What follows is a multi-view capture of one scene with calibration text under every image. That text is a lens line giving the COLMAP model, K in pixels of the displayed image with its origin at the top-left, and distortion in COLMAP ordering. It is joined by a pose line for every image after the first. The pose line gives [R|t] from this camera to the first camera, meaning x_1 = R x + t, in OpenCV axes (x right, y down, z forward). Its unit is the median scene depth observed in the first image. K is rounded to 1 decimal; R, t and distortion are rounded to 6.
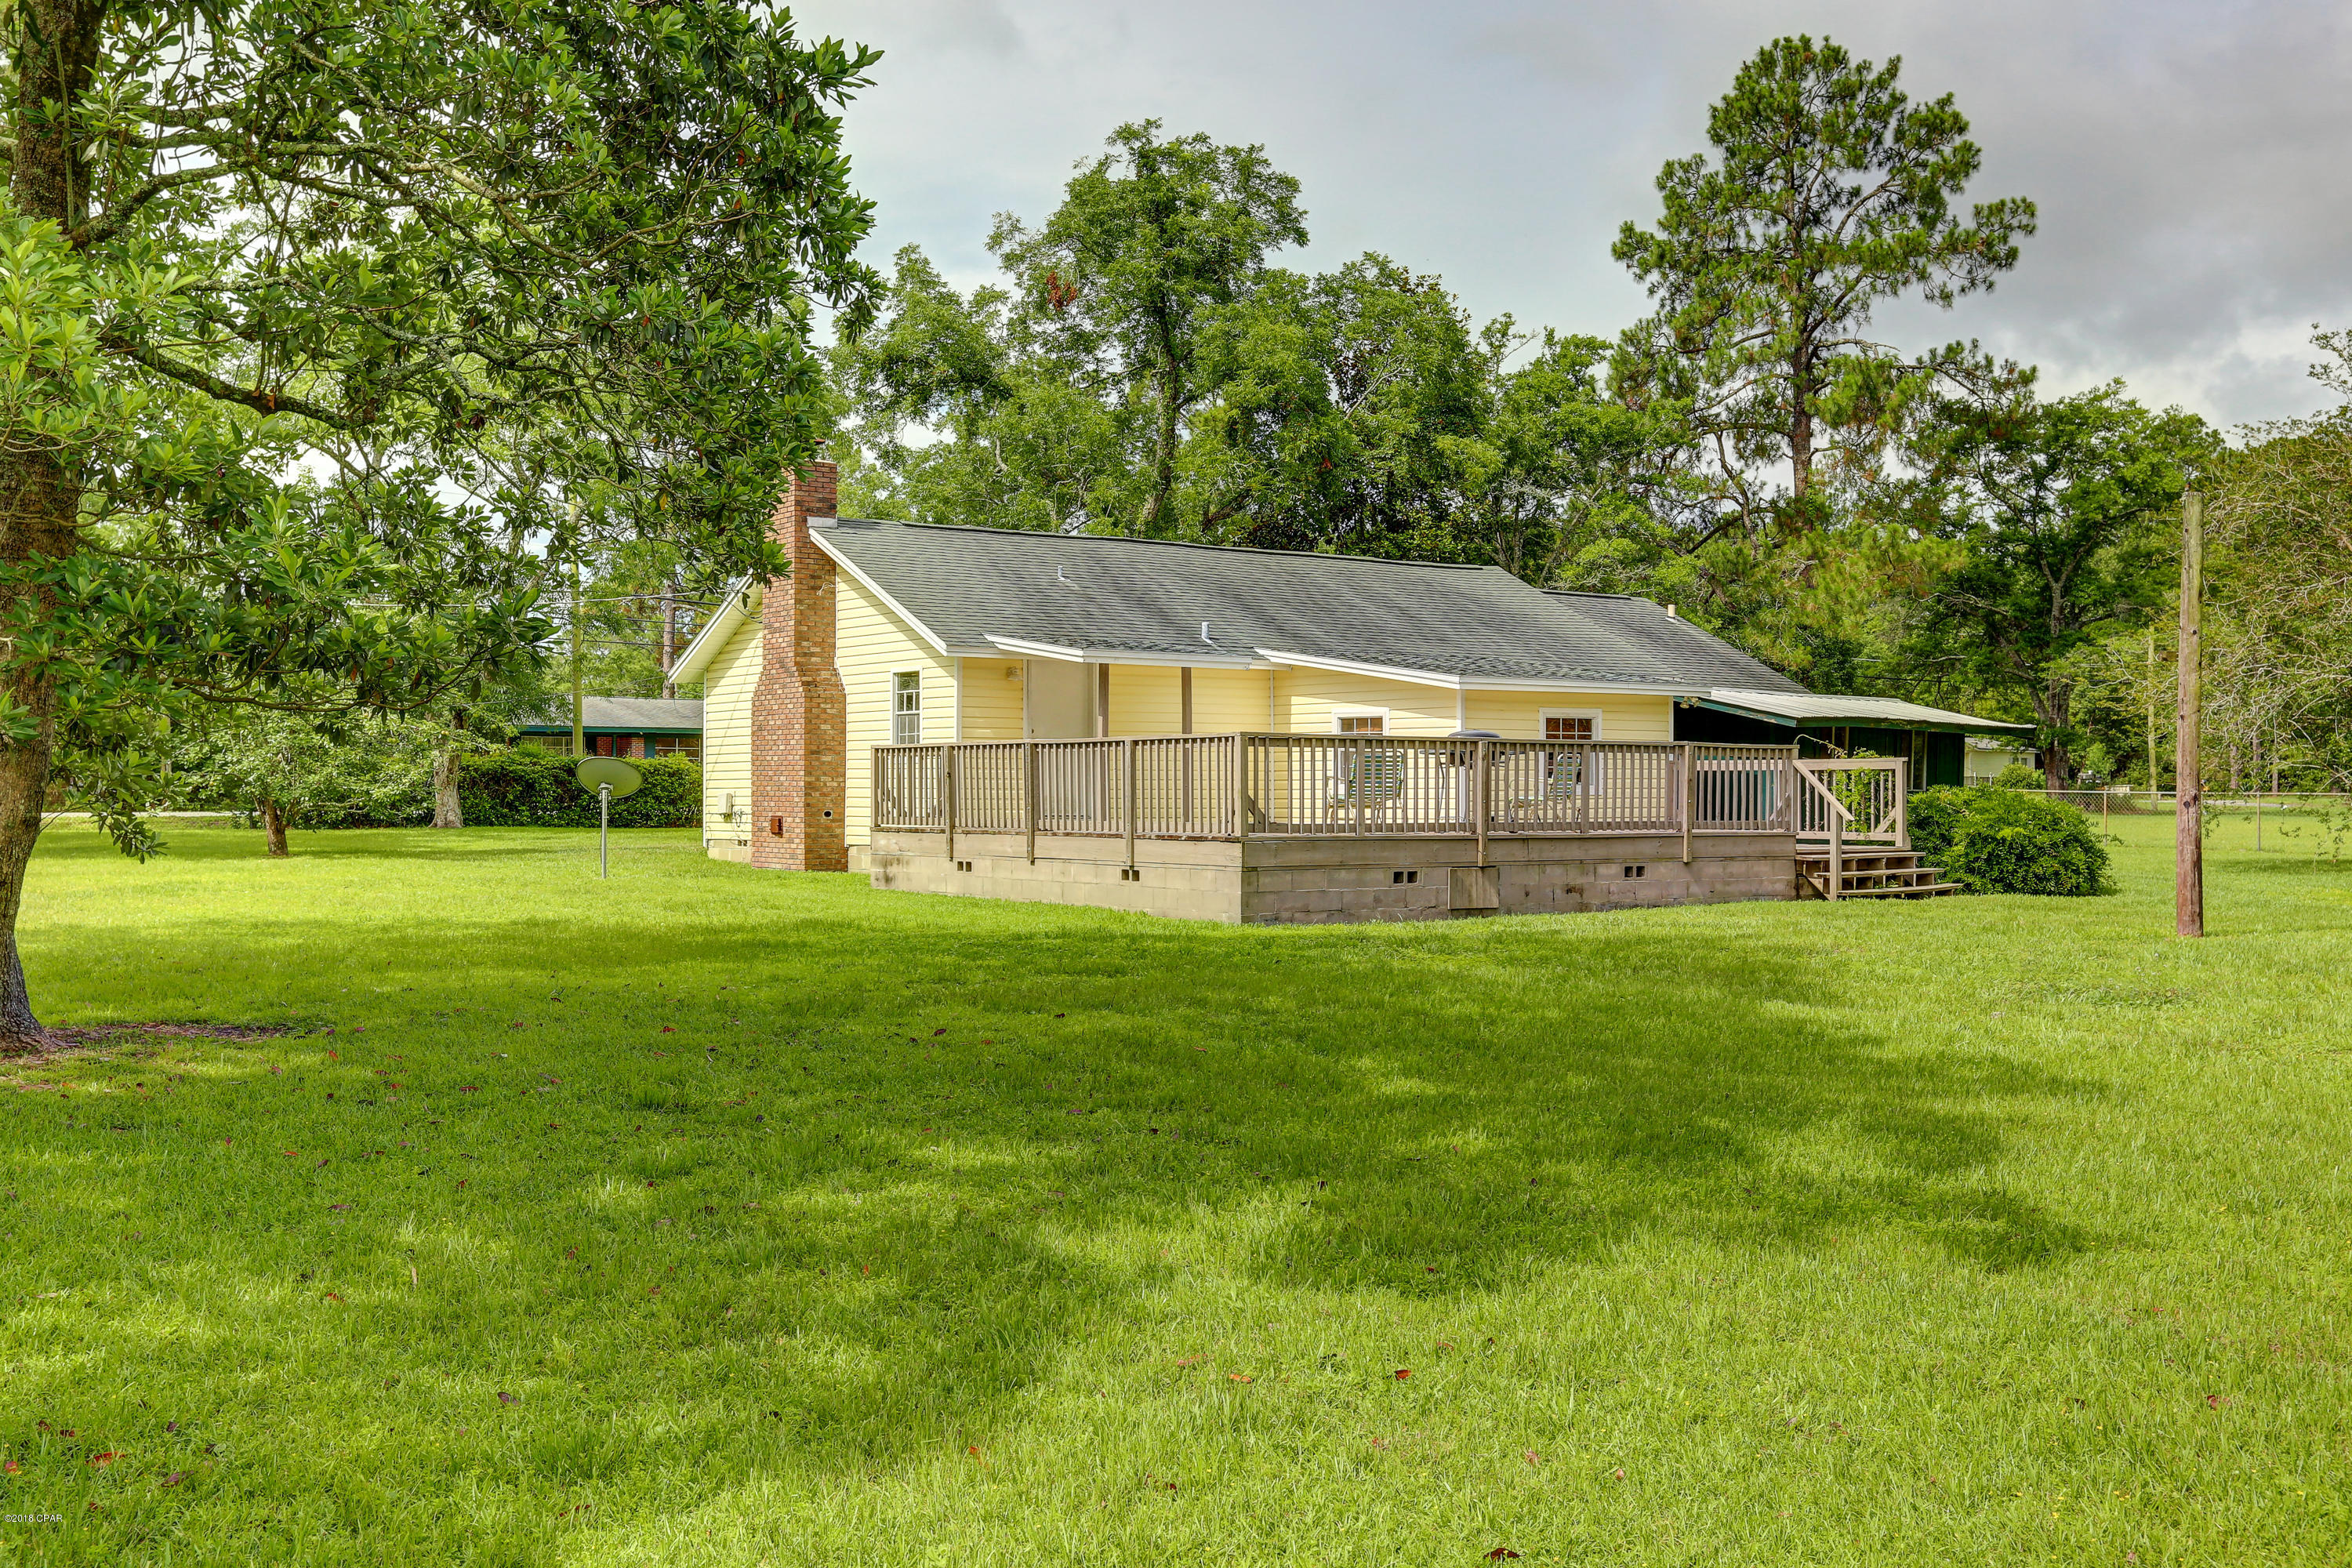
lens RADIAL K [[2355.6, 0, 1176.0], [0, 2355.6, 784.0], [0, 0, 1]] dist [-0.000131, 0.000434]
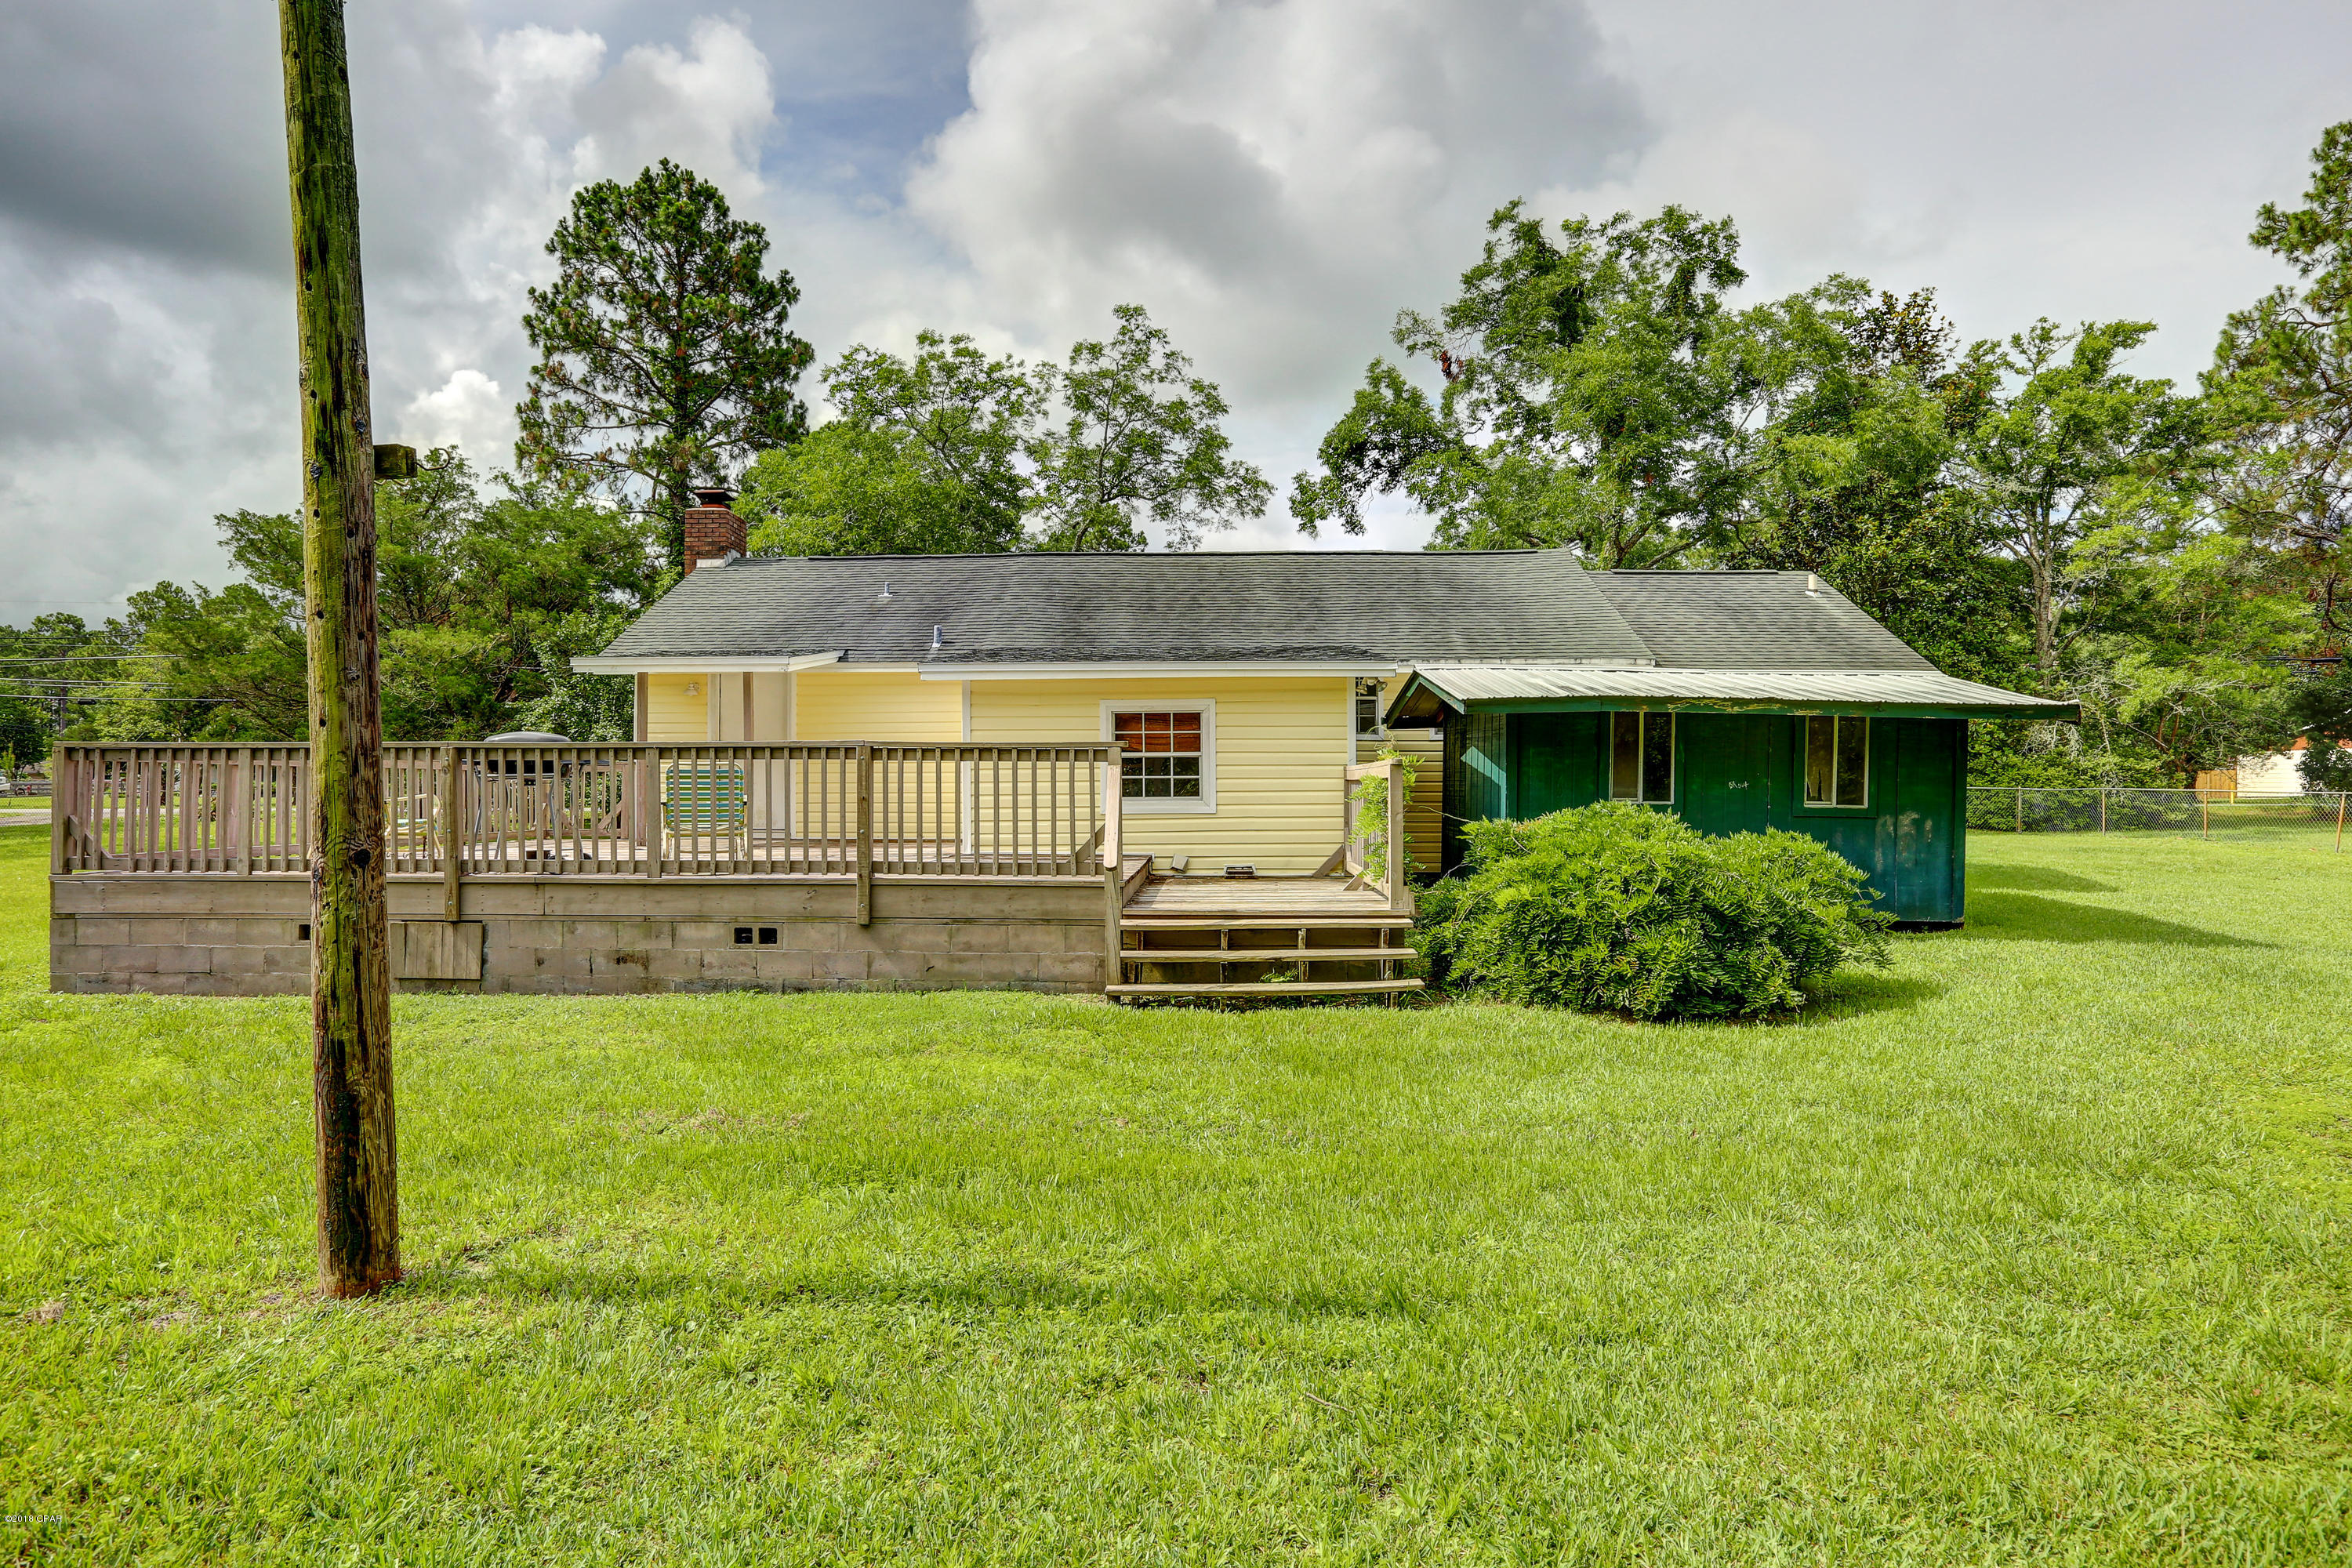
lens RADIAL K [[1371.2, 0, 1176.0], [0, 1371.2, 784.0], [0, 0, 1]] dist [-0.005436, -0.000671]
pose [[0.774610, -0.010405, -0.632354, 0.467767], [0.006020, 0.999941, -0.009079, -0.000921], [0.632411, 0.003226, 0.774627, 0.689068]]
